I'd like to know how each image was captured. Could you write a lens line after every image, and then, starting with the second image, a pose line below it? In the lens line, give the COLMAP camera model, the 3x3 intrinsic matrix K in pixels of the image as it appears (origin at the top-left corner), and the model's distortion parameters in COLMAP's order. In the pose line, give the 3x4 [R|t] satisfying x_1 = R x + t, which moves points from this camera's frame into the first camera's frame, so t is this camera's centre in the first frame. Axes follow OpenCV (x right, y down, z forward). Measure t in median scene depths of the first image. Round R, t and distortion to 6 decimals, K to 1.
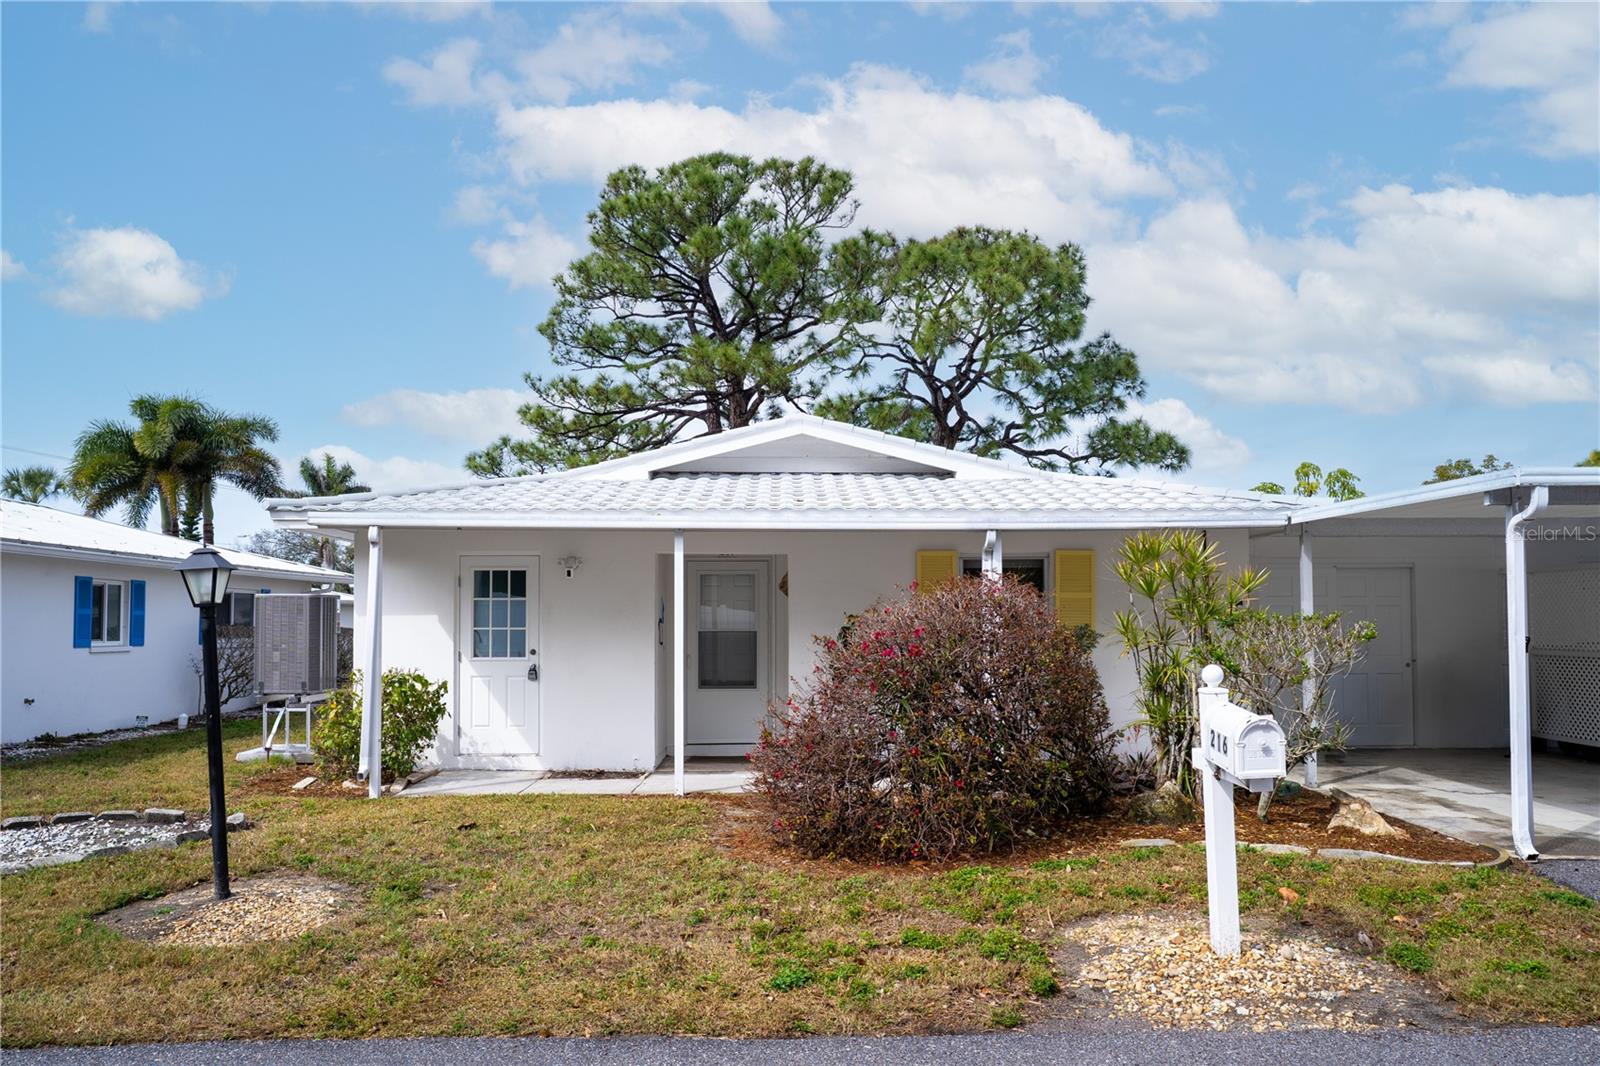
lens RADIAL K [[1119.2, 0, 797.9], [0, 1119.2, 540.5], [0, 0, 1]] dist [-0.005107, -0.000120]
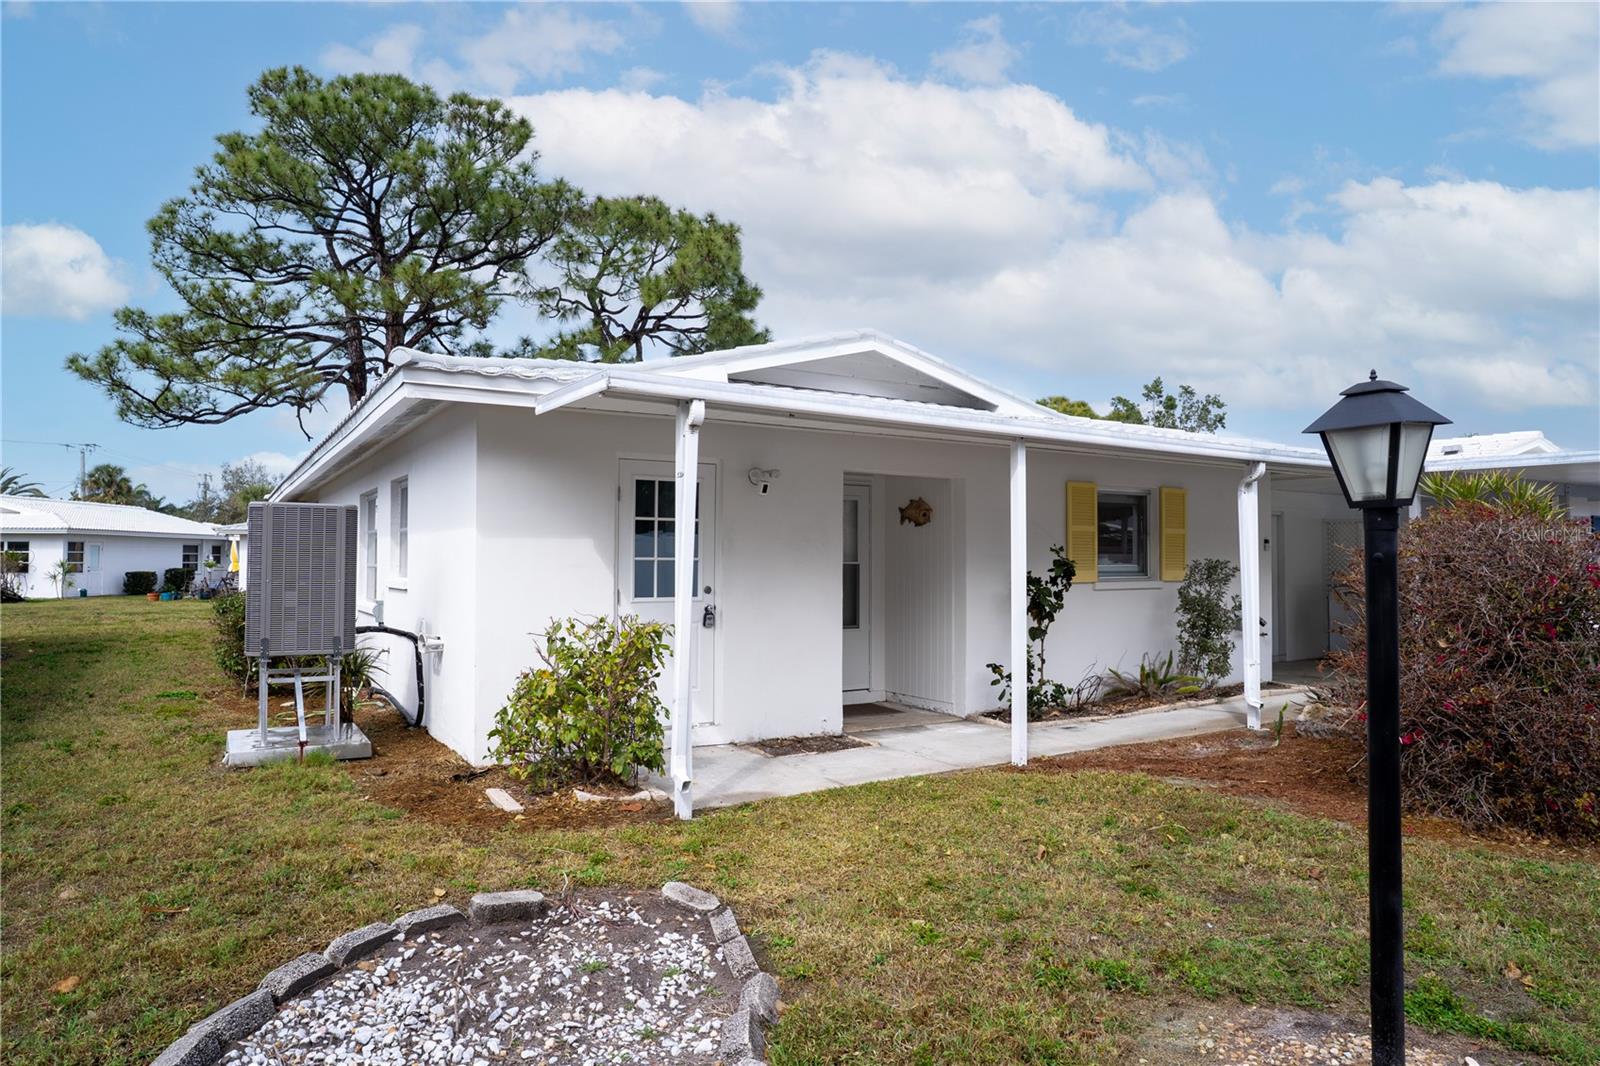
lens RADIAL K [[924.3, 0, 800.6], [0, 924.3, 528.0], [0, 0, 1]] dist [-0.023211, -0.000391]
pose [[0.880561, 0.023603, 0.473345, -0.458691], [-0.043571, 0.998561, 0.031264, 0.033491], [-0.471926, -0.048154, 0.880322, 0.399294]]
